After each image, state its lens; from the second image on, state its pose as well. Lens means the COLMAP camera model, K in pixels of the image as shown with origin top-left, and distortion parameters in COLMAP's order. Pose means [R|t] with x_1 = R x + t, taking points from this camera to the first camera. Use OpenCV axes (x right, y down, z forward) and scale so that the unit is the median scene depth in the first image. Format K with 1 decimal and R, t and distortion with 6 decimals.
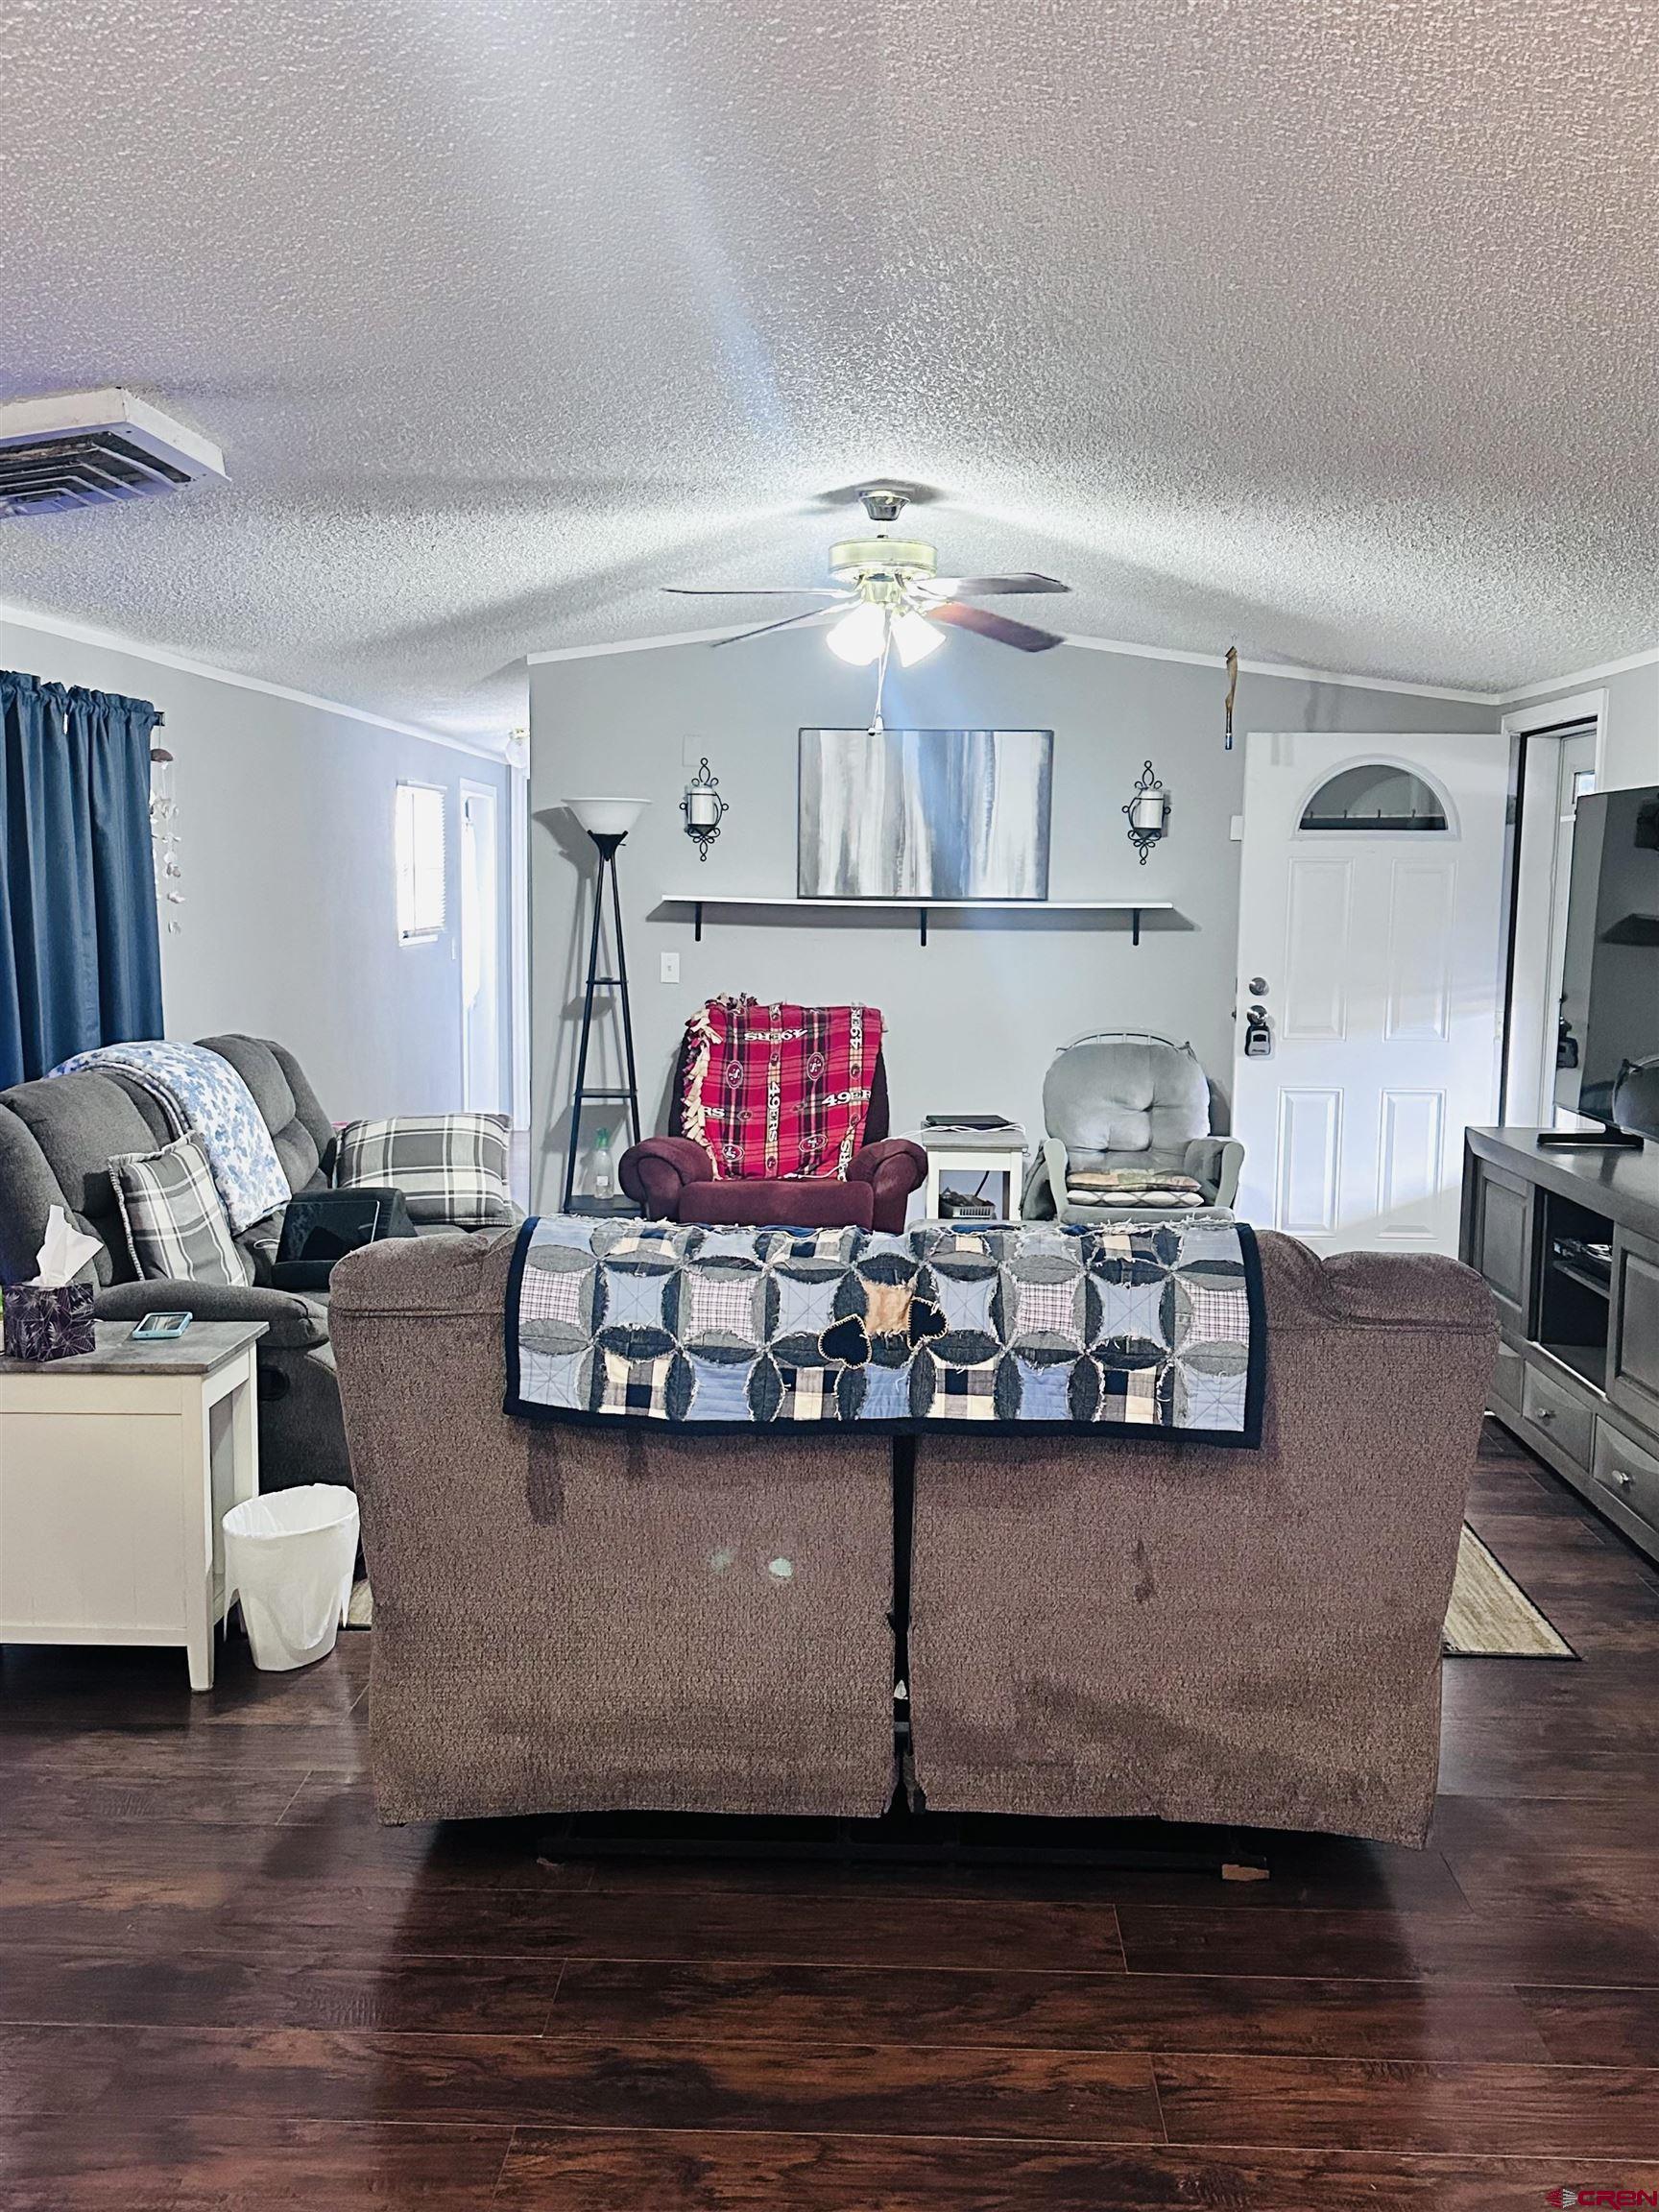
lens RADIAL K [[2077.4, 0, 829.5], [0, 2077.4, 1106.0], [0, 0, 1]] dist [0.126178, -0.003057]
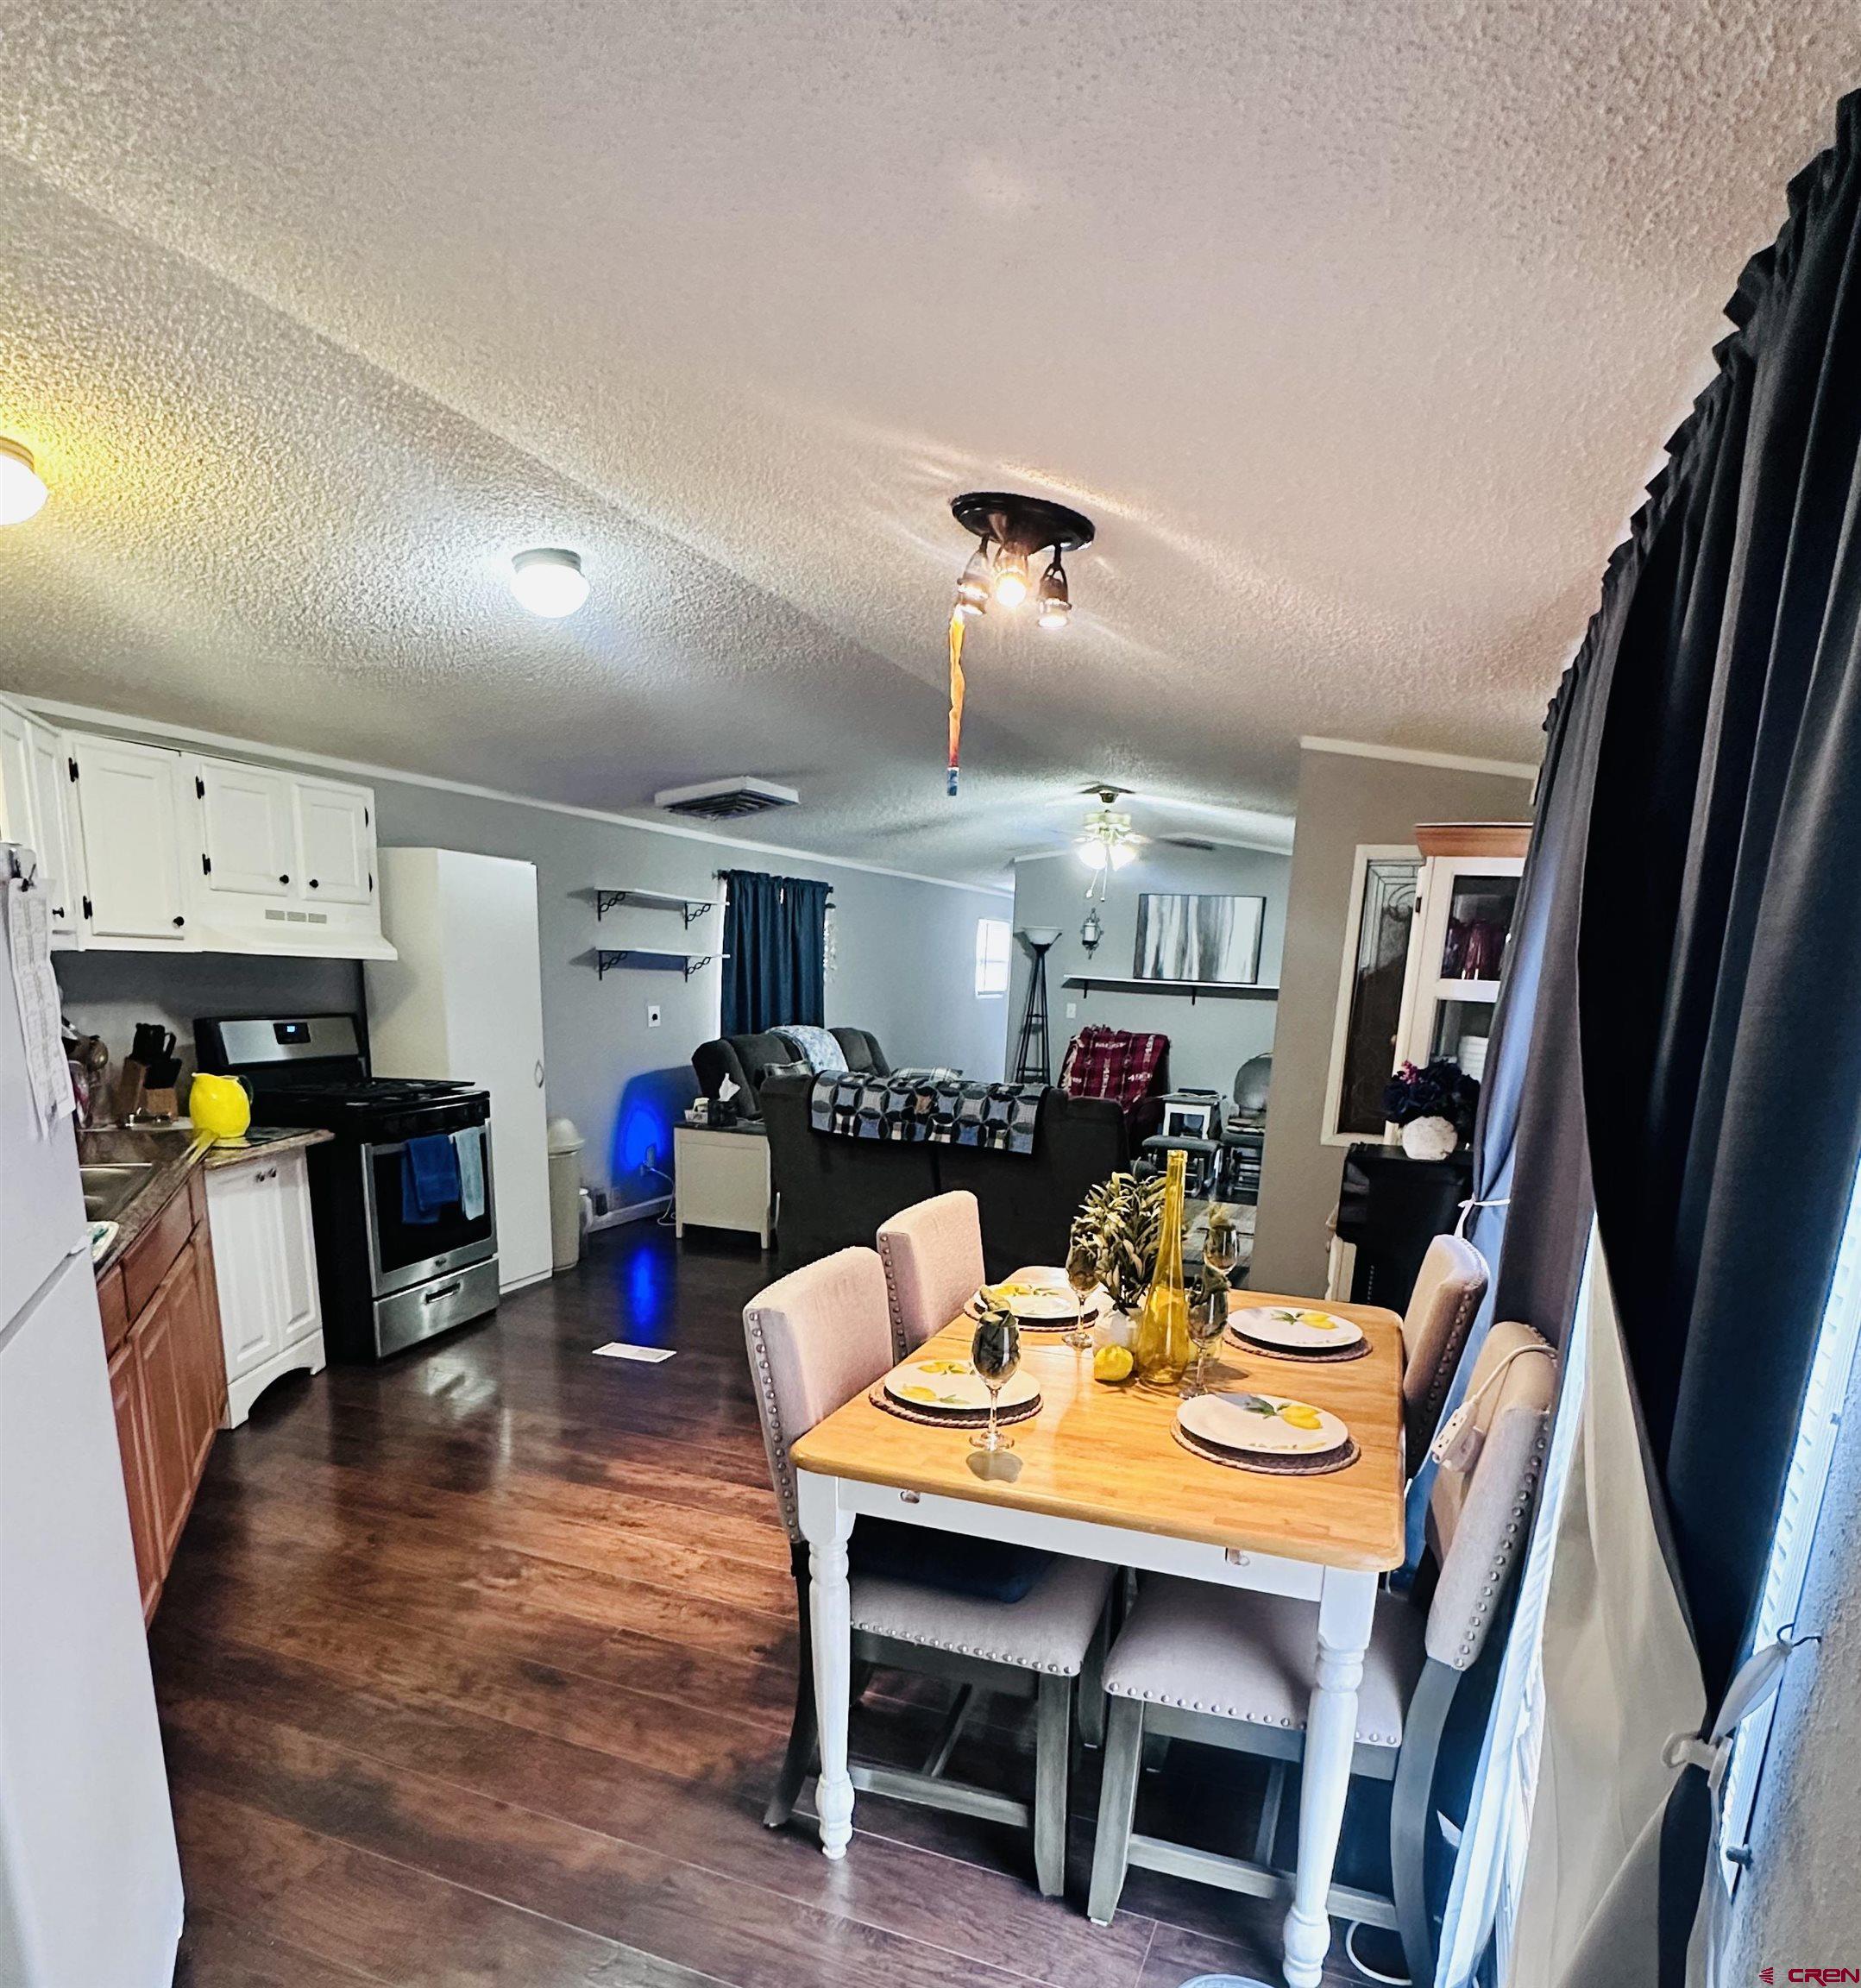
lens RADIAL K [[1250.4, 0, 941.4], [0, 1250.4, 1280.5], [0, 0, 1]] dist [-0.006990, -0.001938]
pose [[0.939252, 0.112466, -0.324280, 0.249850], [-0.069831, 0.987647, 0.140272, 0.035620], [0.336050, -0.109106, 0.935503, -0.258644]]
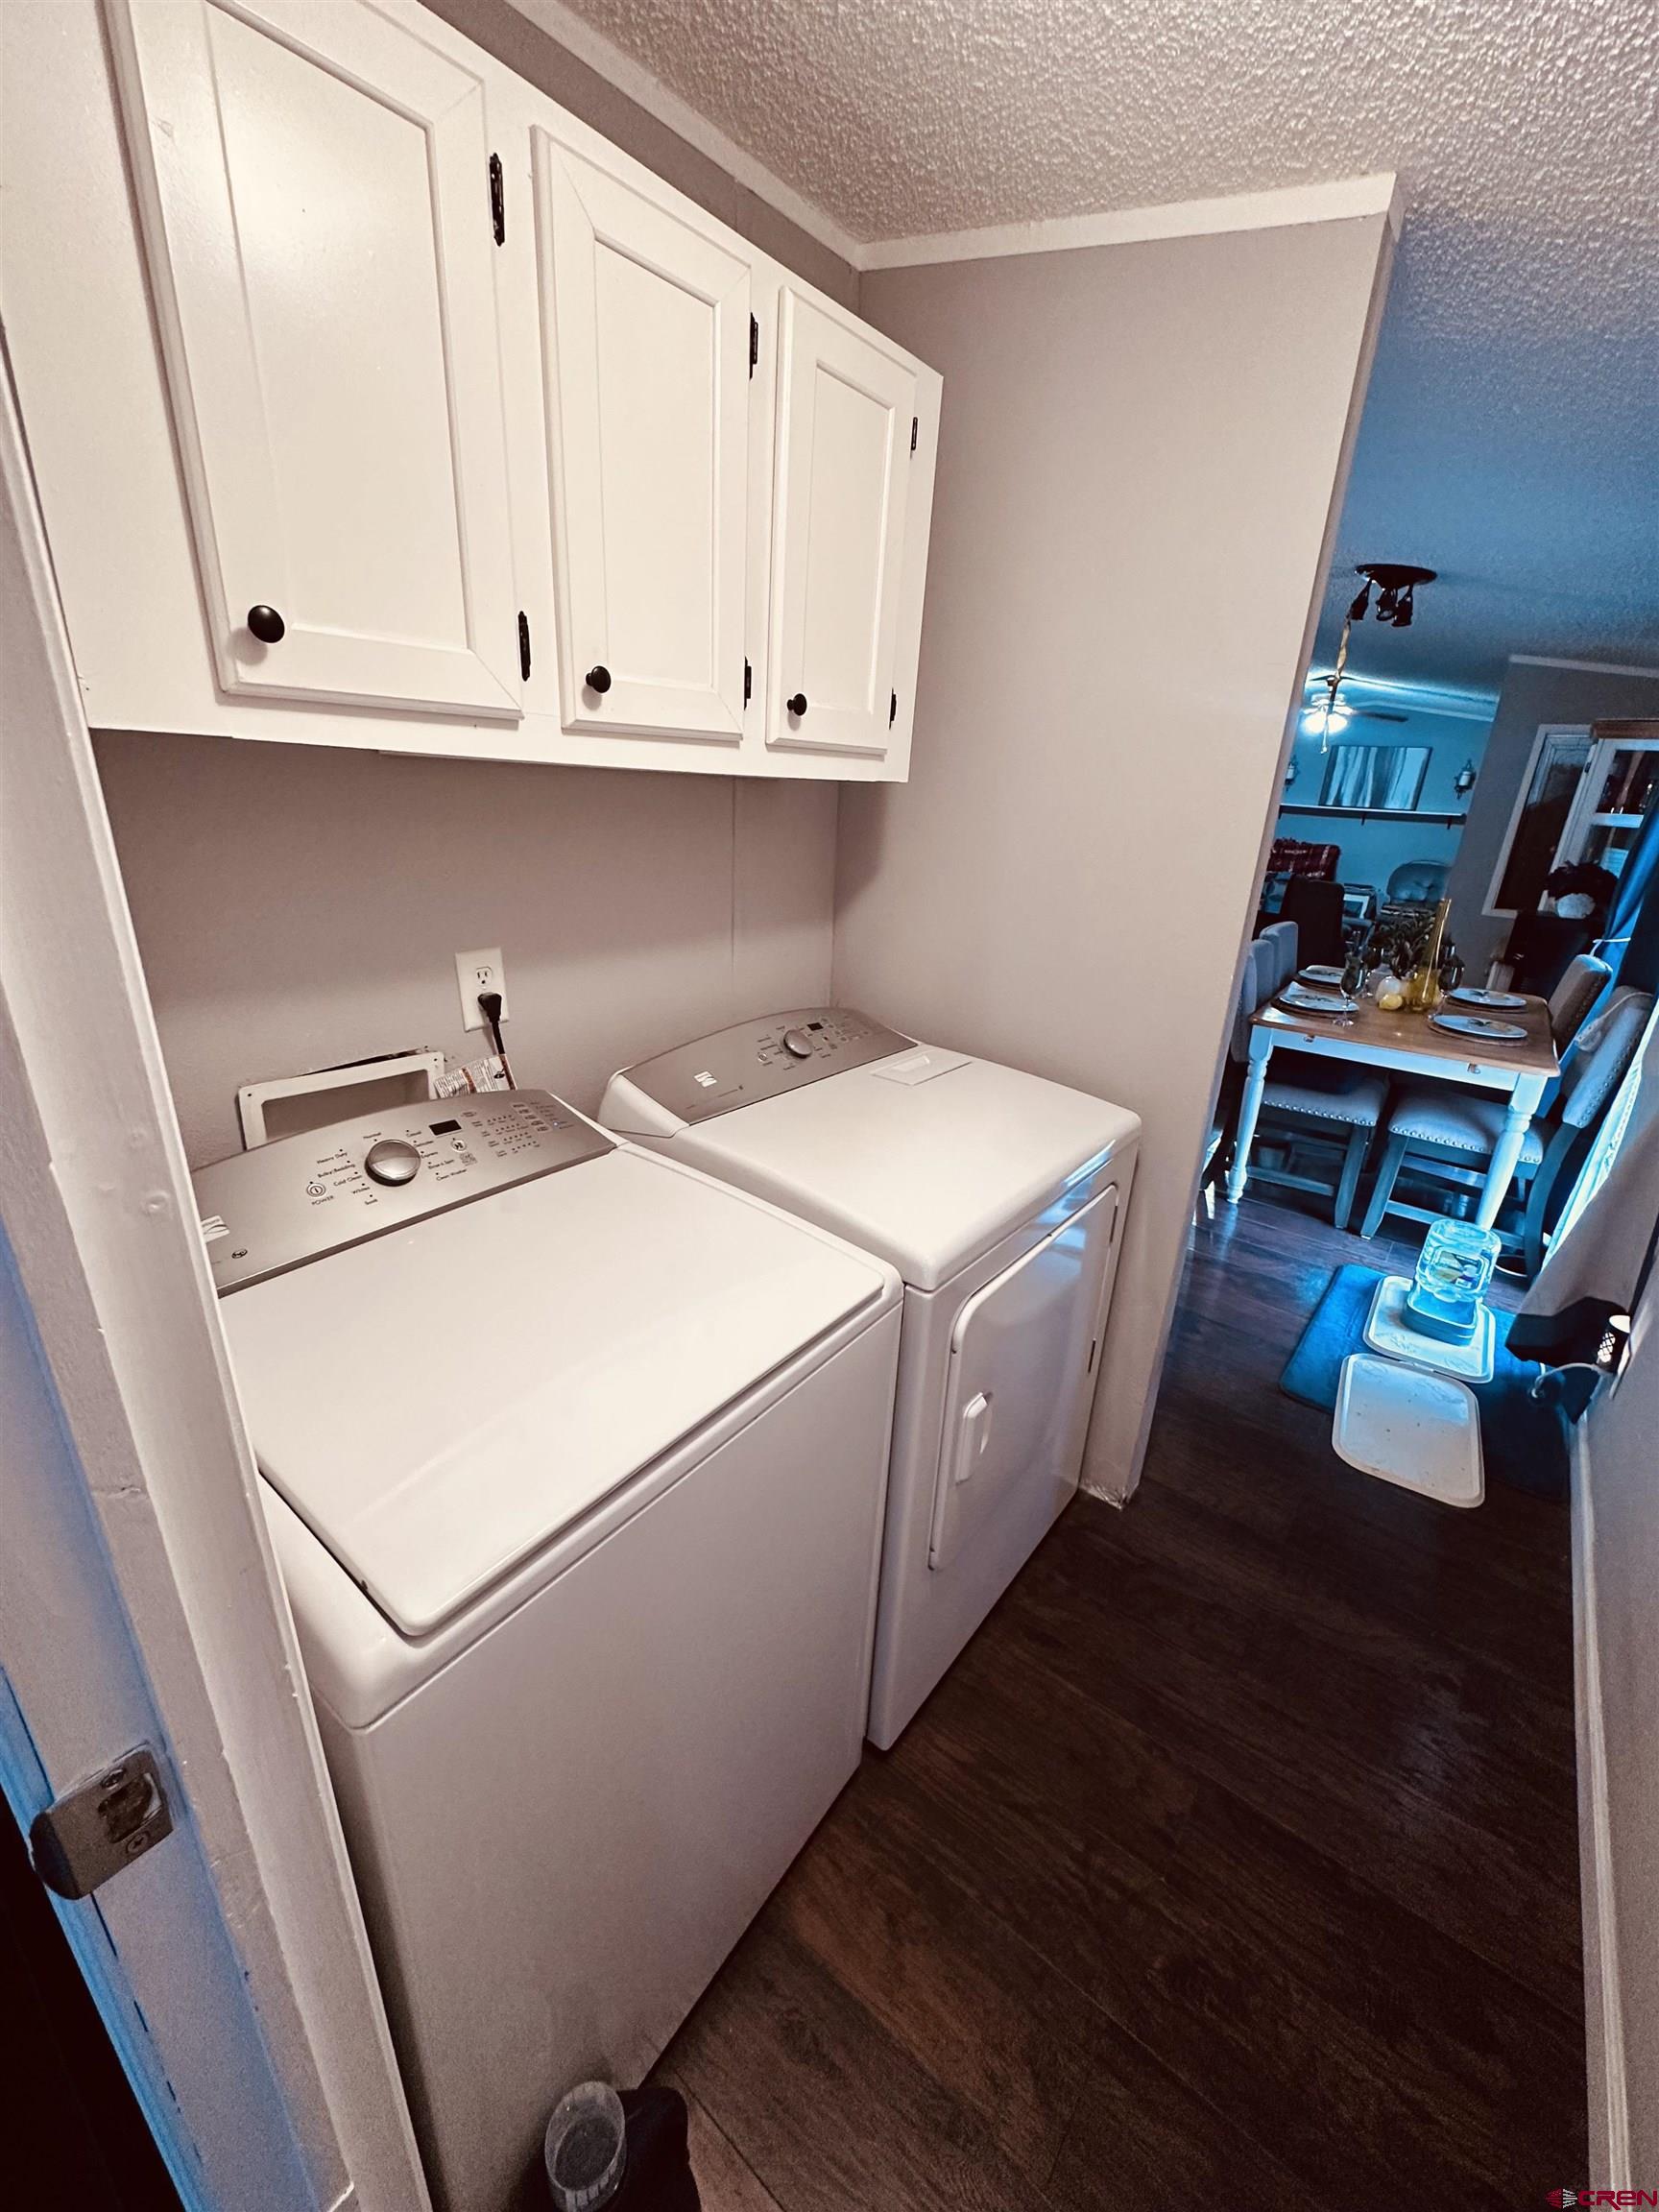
lens RADIAL K [[879.2, 0, 829.5], [0, 879.2, 1106.0], [0, 0, 1]] dist [-0.001257, 0.000084]
pose [[0.804478, 0.233388, -0.546211, 0.218291], [-0.102125, 0.960226, 0.259878, 0.060249], [0.585138, -0.153284, 0.796315, -0.501461]]
